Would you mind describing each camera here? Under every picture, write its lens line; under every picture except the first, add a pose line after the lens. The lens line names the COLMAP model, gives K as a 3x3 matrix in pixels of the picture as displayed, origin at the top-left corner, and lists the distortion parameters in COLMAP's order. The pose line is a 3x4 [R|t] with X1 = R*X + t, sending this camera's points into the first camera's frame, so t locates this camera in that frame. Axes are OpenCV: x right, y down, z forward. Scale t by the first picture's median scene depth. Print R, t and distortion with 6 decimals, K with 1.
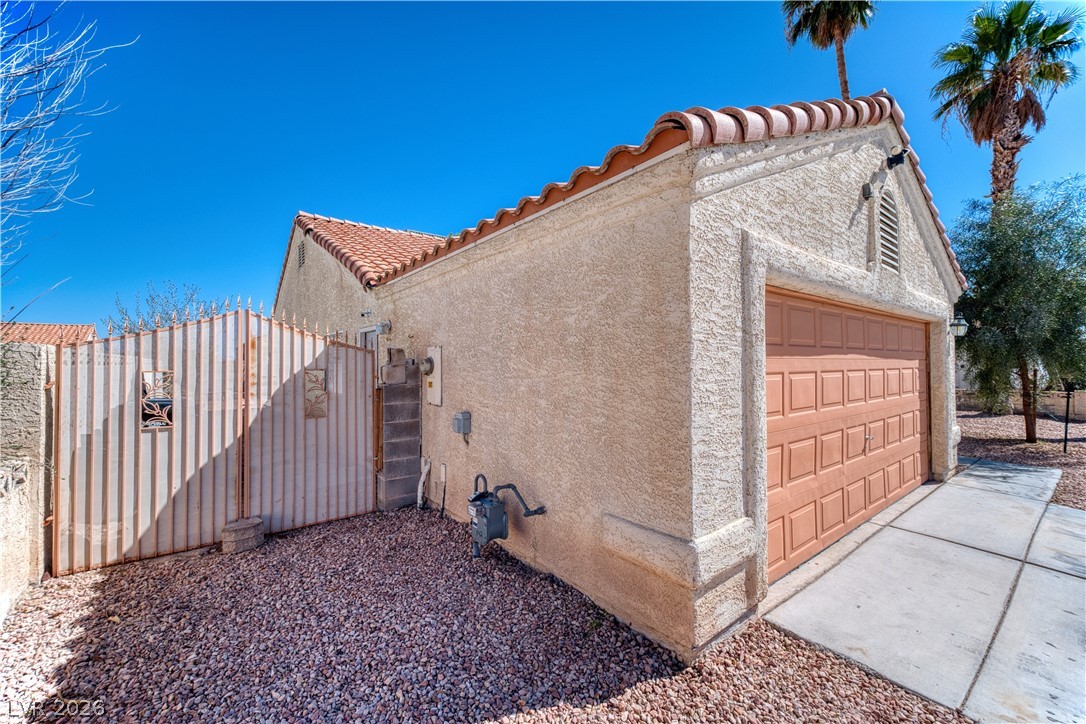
lens RADIAL K [[431.4, 0, 536.9], [0, 431.4, 344.2], [0, 0, 1]] dist [0.002008, -0.004868]
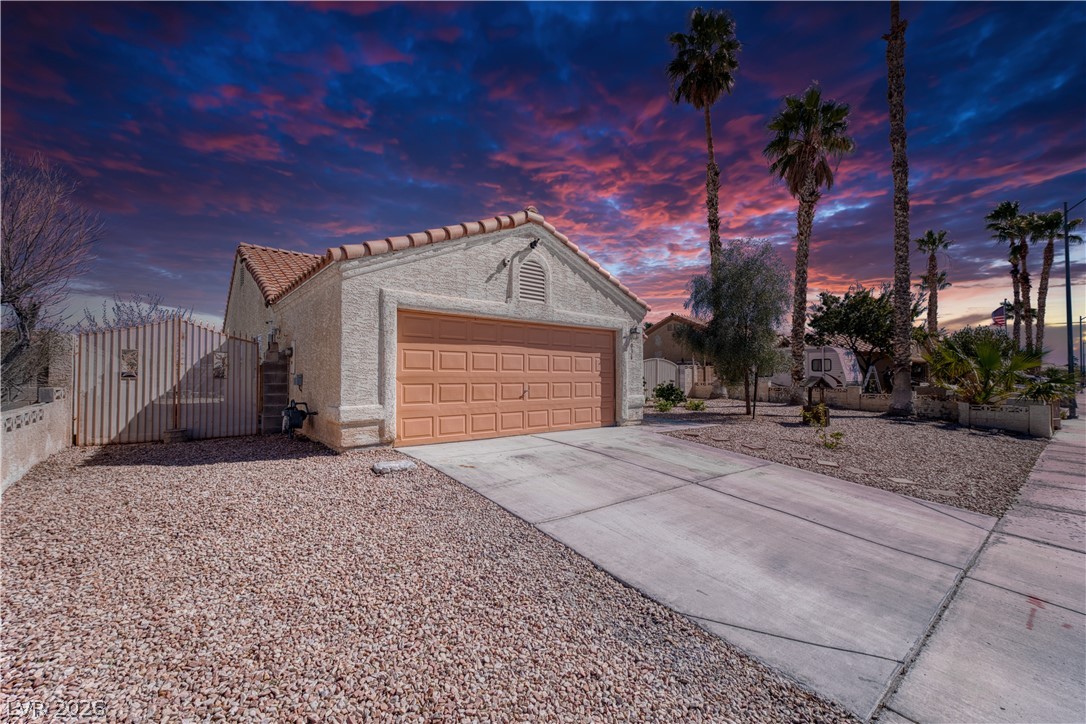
lens RADIAL K [[441.5, 0, 549.6], [0, 441.5, 356.7], [0, 0, 1]] dist [0.003655, -0.005672]
pose [[0.998622, 0.007400, 0.051947, 0.824631], [-0.007350, 0.999972, -0.001143, 0.075115], [-0.051954, 0.000760, 0.998649, -0.986008]]
